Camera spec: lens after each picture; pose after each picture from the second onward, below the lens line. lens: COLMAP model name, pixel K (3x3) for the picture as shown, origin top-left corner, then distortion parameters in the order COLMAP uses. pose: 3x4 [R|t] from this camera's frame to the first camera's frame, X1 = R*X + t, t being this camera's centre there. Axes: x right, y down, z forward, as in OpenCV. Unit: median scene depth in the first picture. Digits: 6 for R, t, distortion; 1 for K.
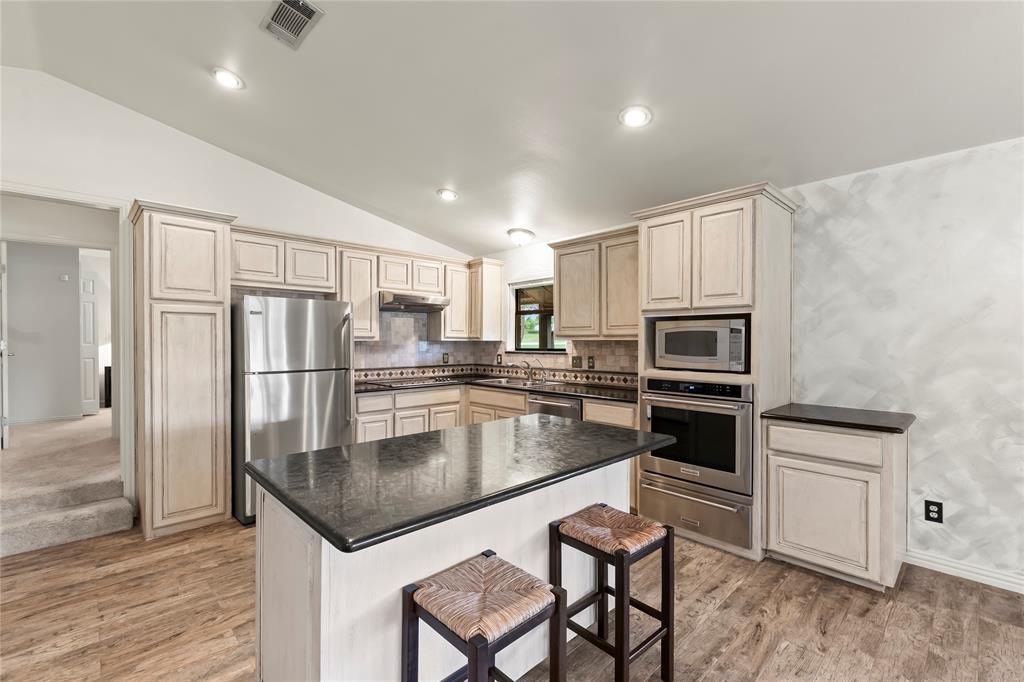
lens RADIAL K [[436.4, 0, 495.3], [0, 436.4, 345.1], [0, 0, 1]] dist [-0.000396, -0.000025]
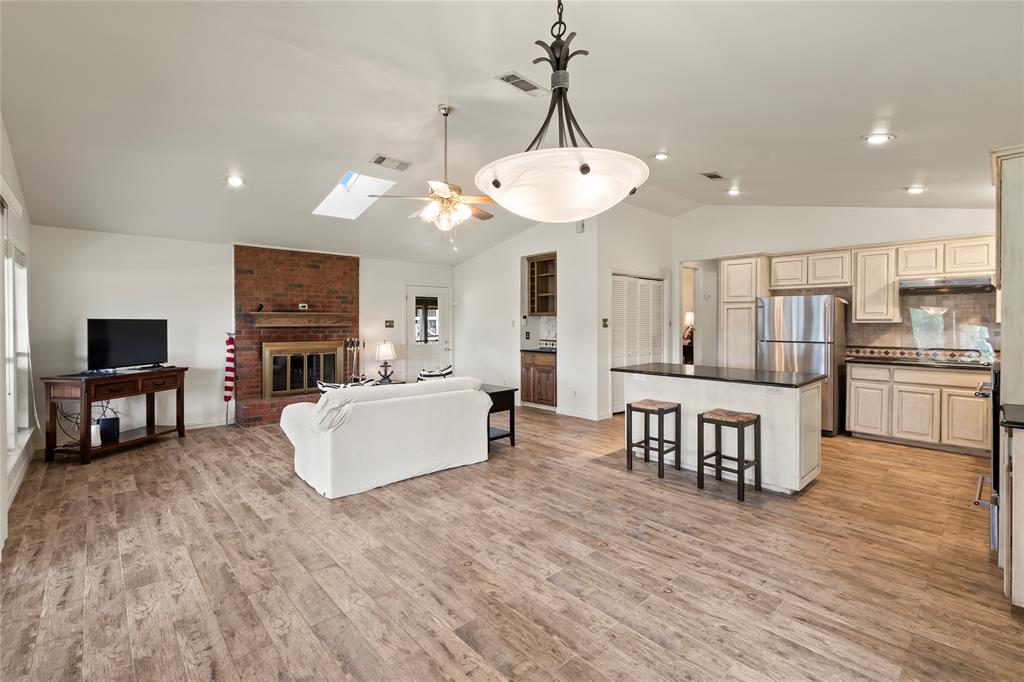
lens RADIAL K [[459.1, 0, 506.7], [0, 459.1, 337.0], [0, 0, 1]] dist [0.009735, 0.000317]
pose [[-0.012100, 0.028260, -0.999527, 1.047277], [-0.017303, 0.999445, 0.028467, 0.010661], [0.999777, 0.017639, -0.011604, -0.001097]]
